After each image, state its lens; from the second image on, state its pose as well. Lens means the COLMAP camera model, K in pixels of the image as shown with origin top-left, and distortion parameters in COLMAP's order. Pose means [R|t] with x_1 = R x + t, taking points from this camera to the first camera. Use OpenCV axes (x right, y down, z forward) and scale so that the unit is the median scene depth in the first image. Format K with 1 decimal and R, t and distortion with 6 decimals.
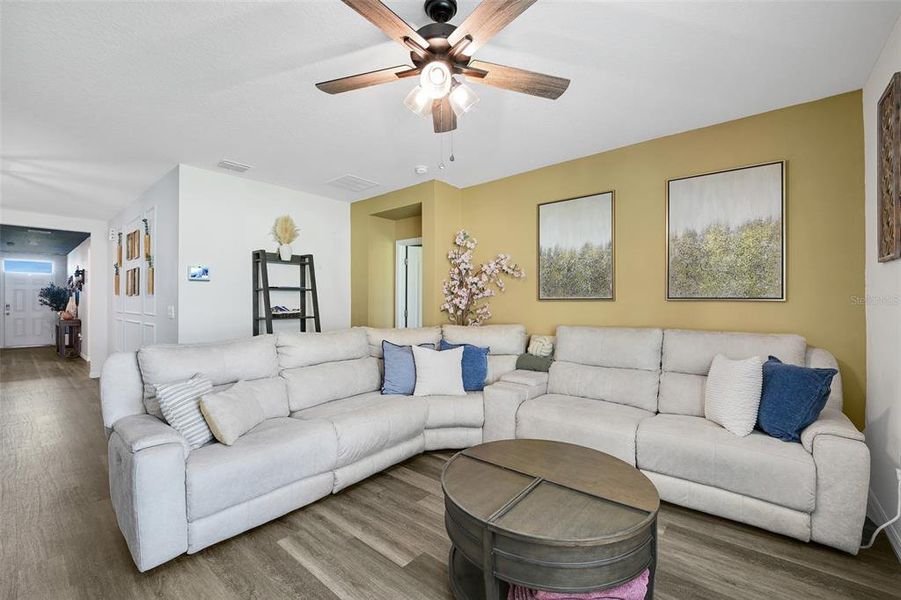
lens RADIAL K [[370.1, 0, 456.6], [0, 370.1, 303.1], [0, 0, 1]] dist [-0.011182, -0.003984]
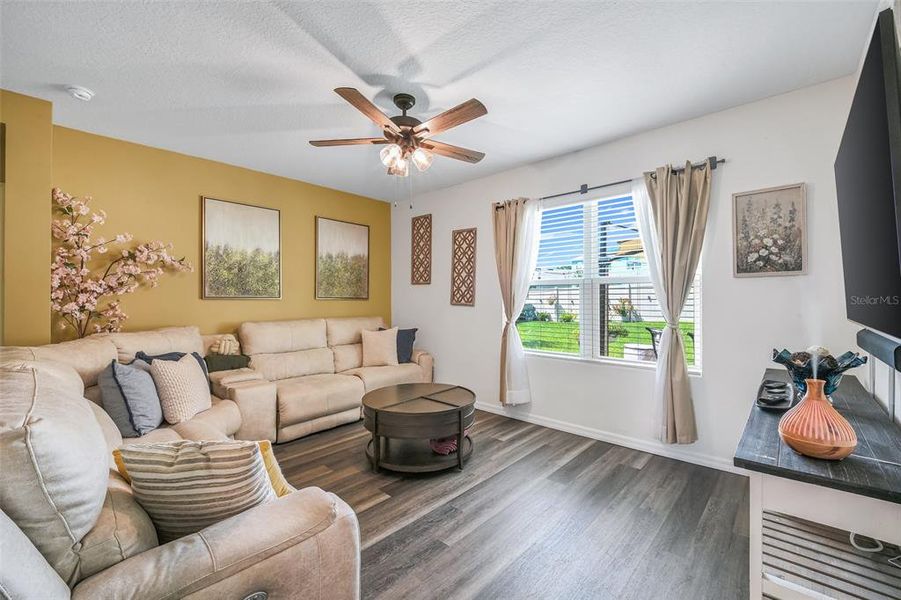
lens RADIAL K [[370.1, 0, 446.9], [0, 370.1, 297.5], [0, 0, 1]] dist [-0.011182, -0.003984]
pose [[0.058953, 0.005037, 0.998248, -0.784043], [-0.003855, 0.999981, -0.004818, -0.008344], [-0.998253, -0.003564, 0.058971, 0.373421]]
